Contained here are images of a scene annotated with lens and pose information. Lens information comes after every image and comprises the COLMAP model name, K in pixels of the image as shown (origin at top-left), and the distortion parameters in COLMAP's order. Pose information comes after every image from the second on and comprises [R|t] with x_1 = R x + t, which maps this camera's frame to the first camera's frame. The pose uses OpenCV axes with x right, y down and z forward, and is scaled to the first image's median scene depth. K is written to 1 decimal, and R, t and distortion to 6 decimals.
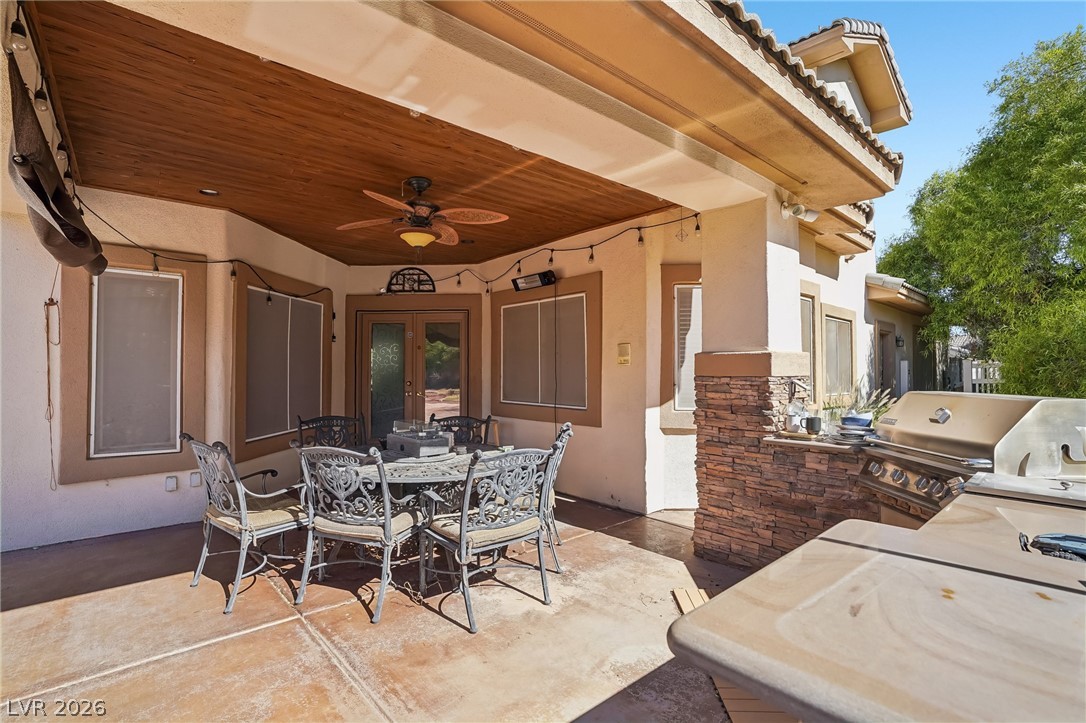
lens RADIAL K [[505.5, 0, 541.8], [0, 505.5, 359.8], [0, 0, 1]] dist [-0.000514, -0.000103]
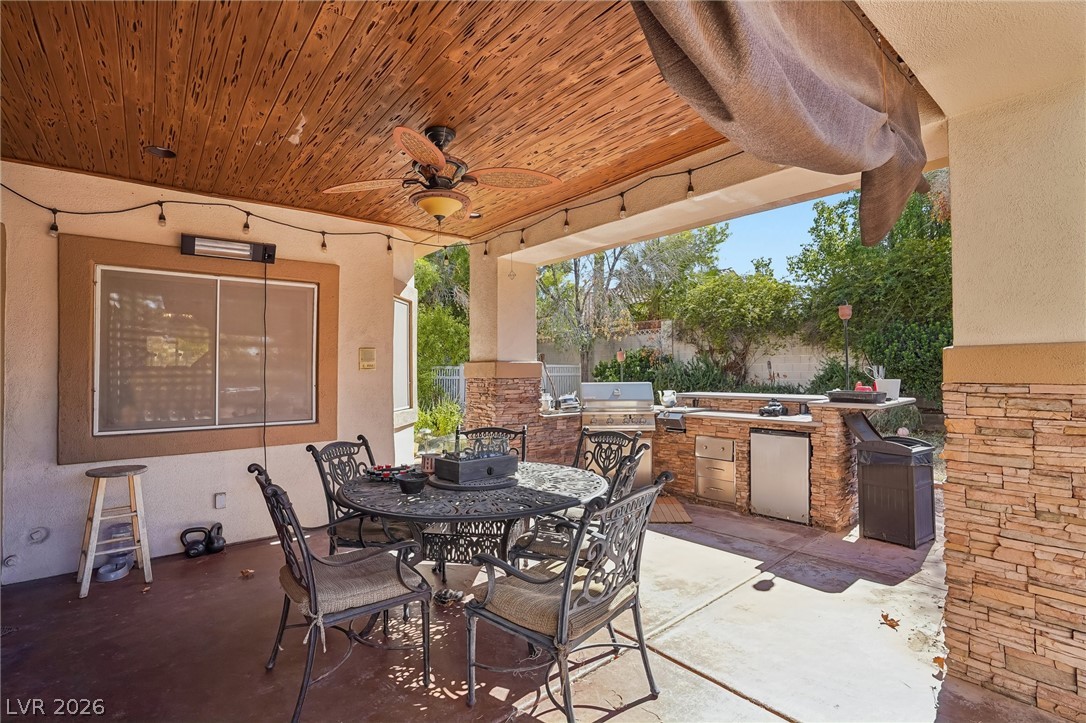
lens RADIAL K [[505.5, 0, 542.8], [0, 505.5, 364.0], [0, 0, 1]] dist [-0.000514, -0.000103]
pose [[0.052861, 0.010730, 0.998544, -0.786891], [-0.013248, 0.999862, -0.010043, 0.003827], [-0.998514, -0.012698, 0.052996, 0.610811]]
